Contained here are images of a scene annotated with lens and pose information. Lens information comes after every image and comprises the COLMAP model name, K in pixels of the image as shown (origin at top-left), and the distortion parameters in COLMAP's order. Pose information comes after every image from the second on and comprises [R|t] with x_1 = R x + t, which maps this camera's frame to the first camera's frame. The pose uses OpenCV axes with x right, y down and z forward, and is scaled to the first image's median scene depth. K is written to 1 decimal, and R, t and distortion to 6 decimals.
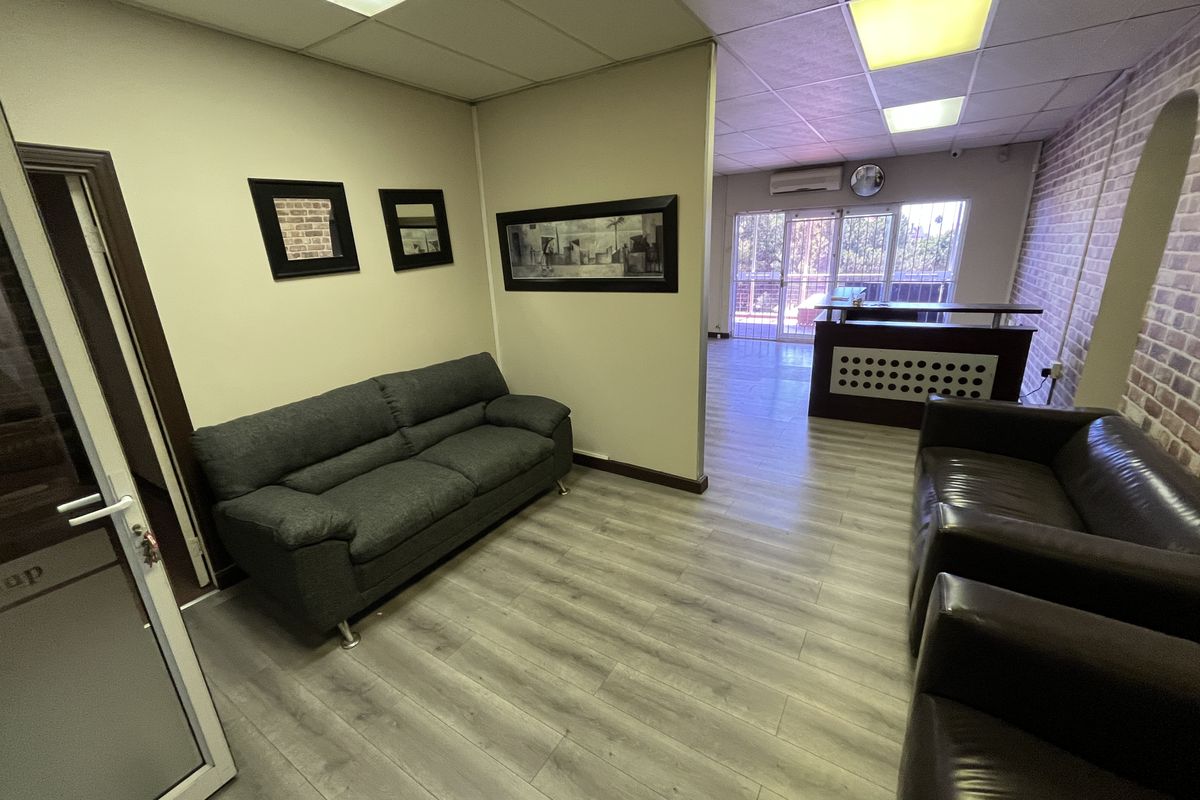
lens RADIAL K [[484.9, 0, 600.0], [0, 484.9, 400.0], [0, 0, 1]] dist [-0.000264, -0.000256]
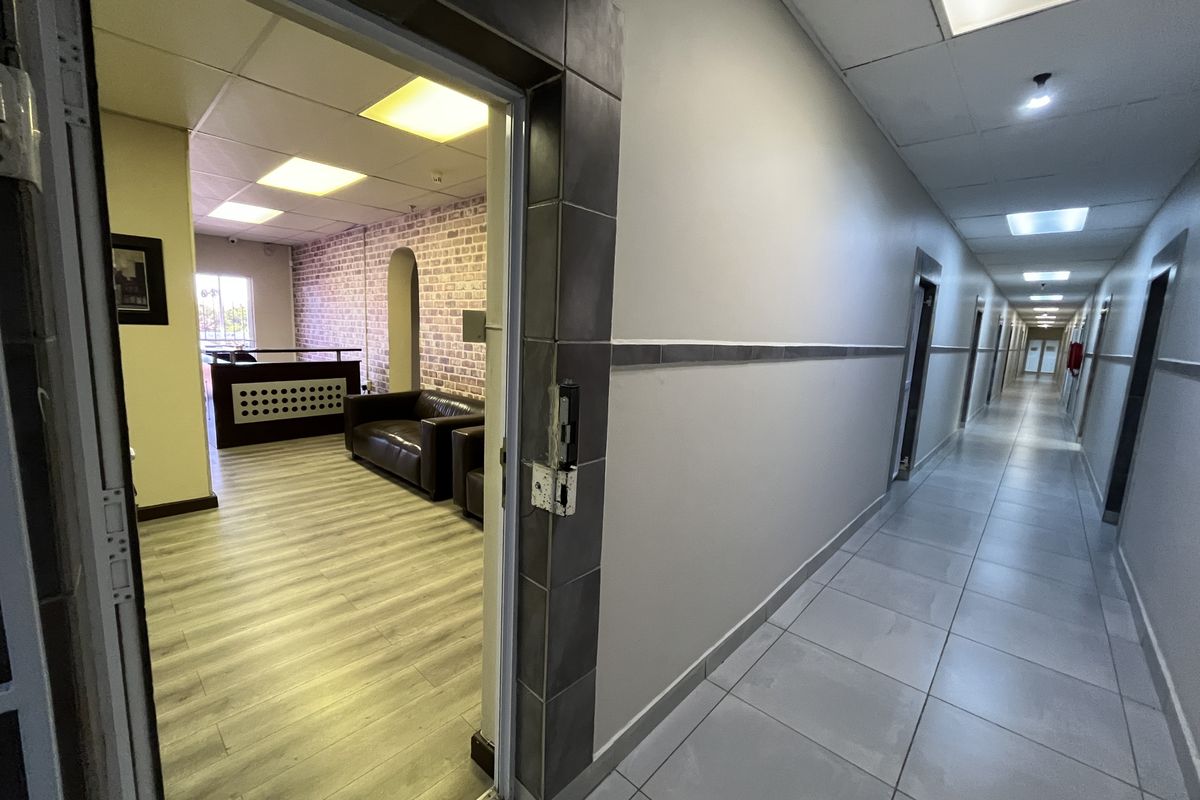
lens RADIAL K [[484.9, 0, 600.0], [0, 484.9, 400.0], [0, 0, 1]] dist [-0.000264, -0.000256]
pose [[0.168910, -0.097234, 0.980824, -0.616599], [0.250931, 0.966574, 0.052608, 0.105744], [-0.953154, 0.237233, 0.187663, -0.080032]]
